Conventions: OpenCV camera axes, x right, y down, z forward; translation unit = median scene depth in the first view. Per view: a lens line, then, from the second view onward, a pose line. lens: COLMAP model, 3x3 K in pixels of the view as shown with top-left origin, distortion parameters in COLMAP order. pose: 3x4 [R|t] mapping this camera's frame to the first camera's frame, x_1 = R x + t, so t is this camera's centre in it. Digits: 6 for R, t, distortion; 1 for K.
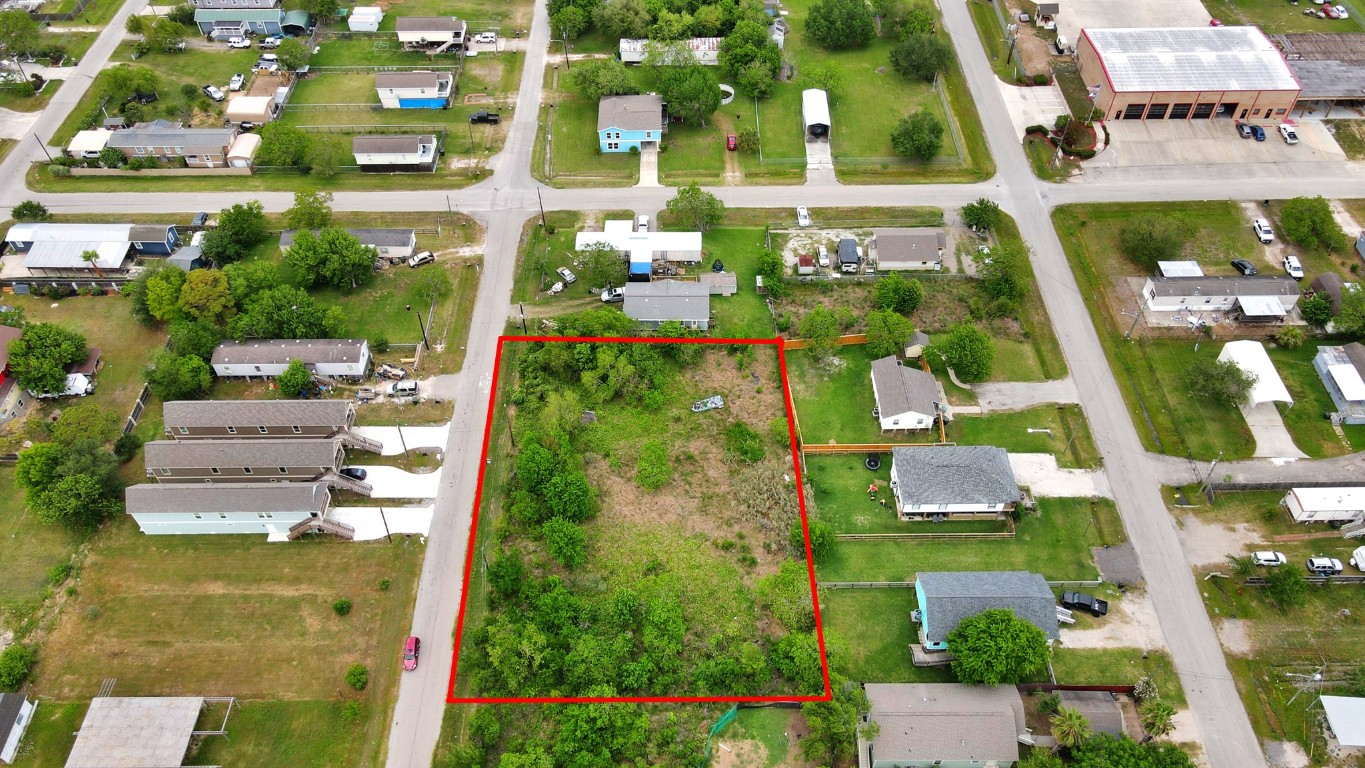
lens RADIAL K [[1010.8, 0, 673.3], [0, 1010.8, 371.2], [0, 0, 1]] dist [0.000749, 0.038245]
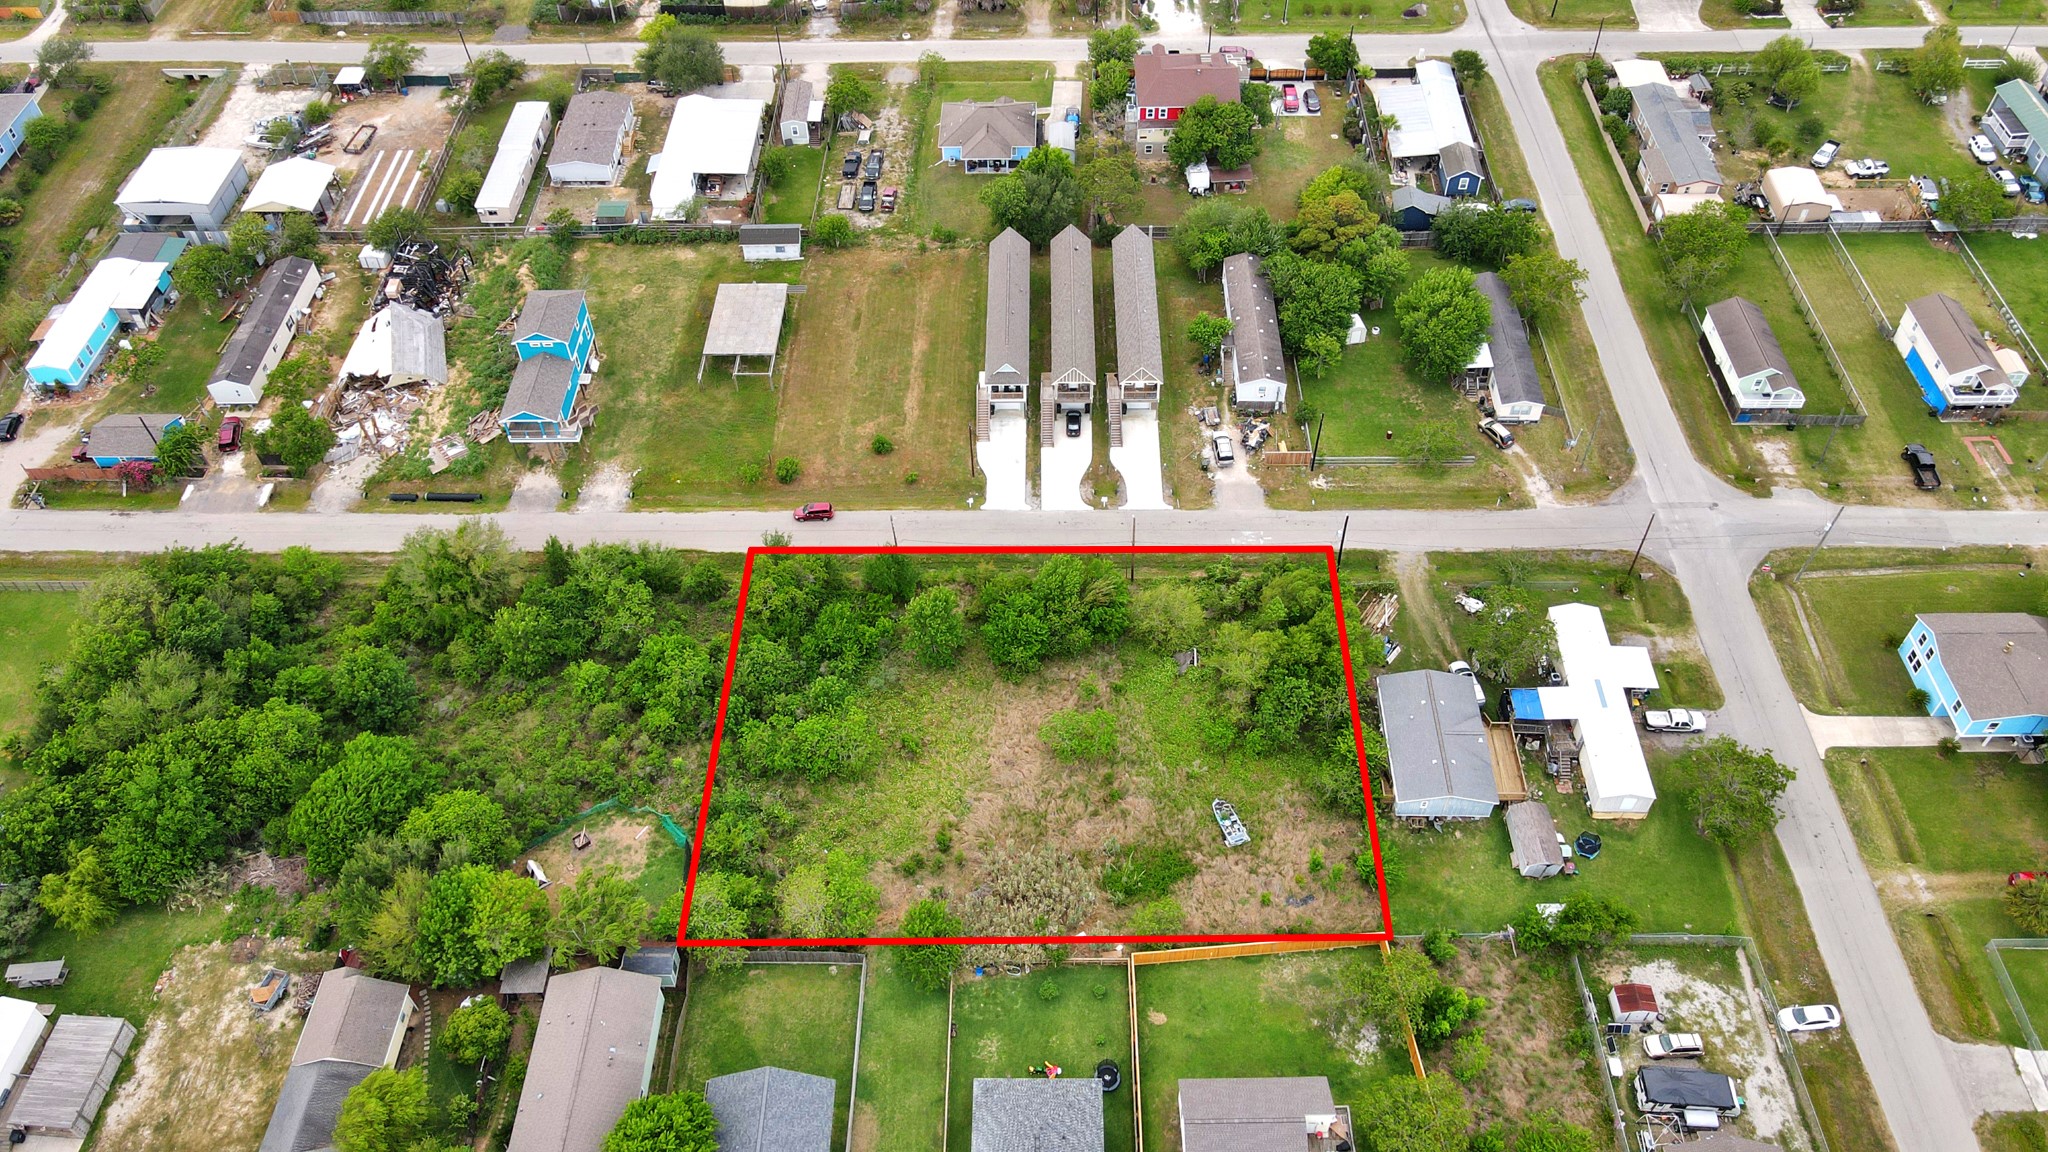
lens RADIAL K [[1486.8, 0, 1013.4], [0, 1486.8, 575.3], [0, 0, 1]] dist [0.010745, 0.006675]
pose [[-0.011162, 0.761647, -0.647896, 0.471351], [-0.723477, 0.441120, 0.531031, -0.385995], [0.690258, 0.474665, 0.546110, 0.366309]]
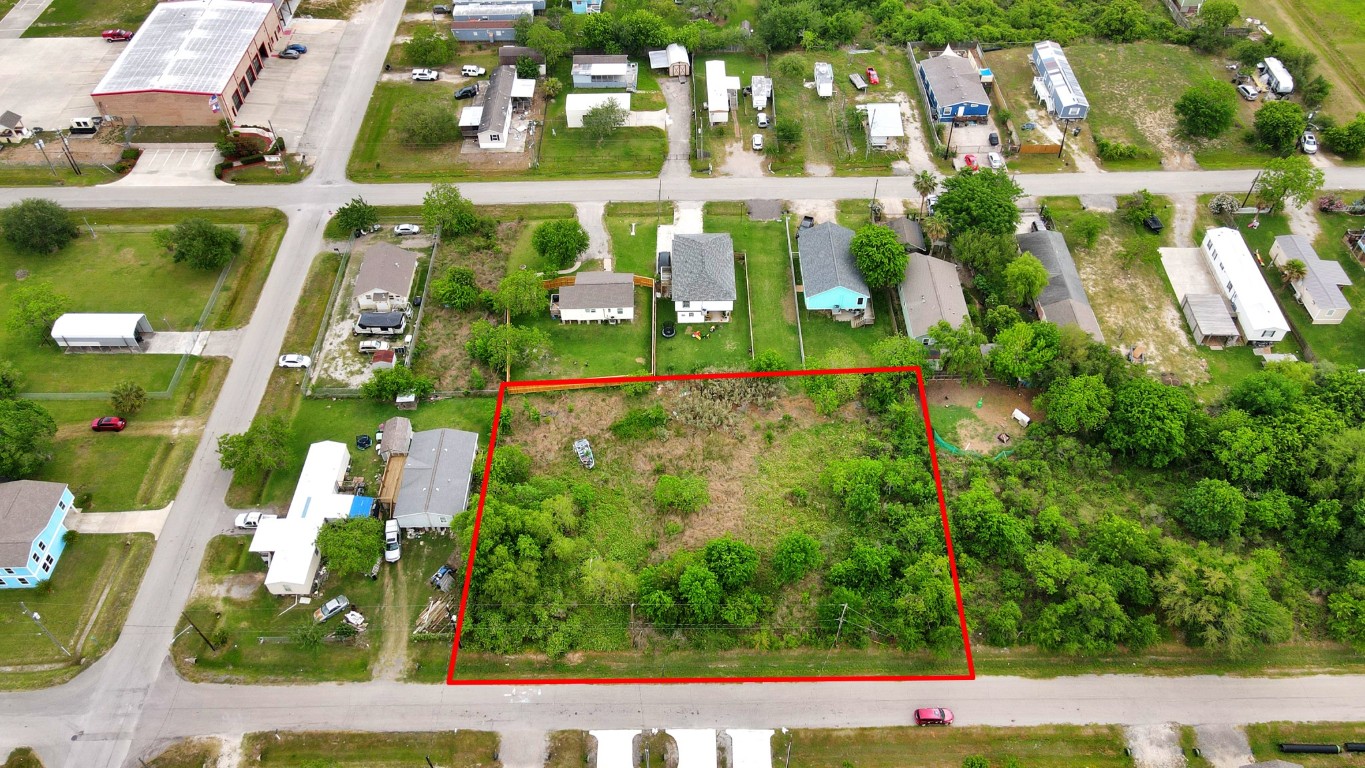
lens RADIAL K [[997.2, 0, 674.5], [0, 997.2, 381.7], [0, 0, 1]] dist [0.004356, 0.030397]
pose [[-0.004834, -0.725311, 0.688404, -0.517724], [0.748146, 0.454155, 0.483756, -0.357145], [-0.663516, 0.517366, 0.540444, 0.421682]]
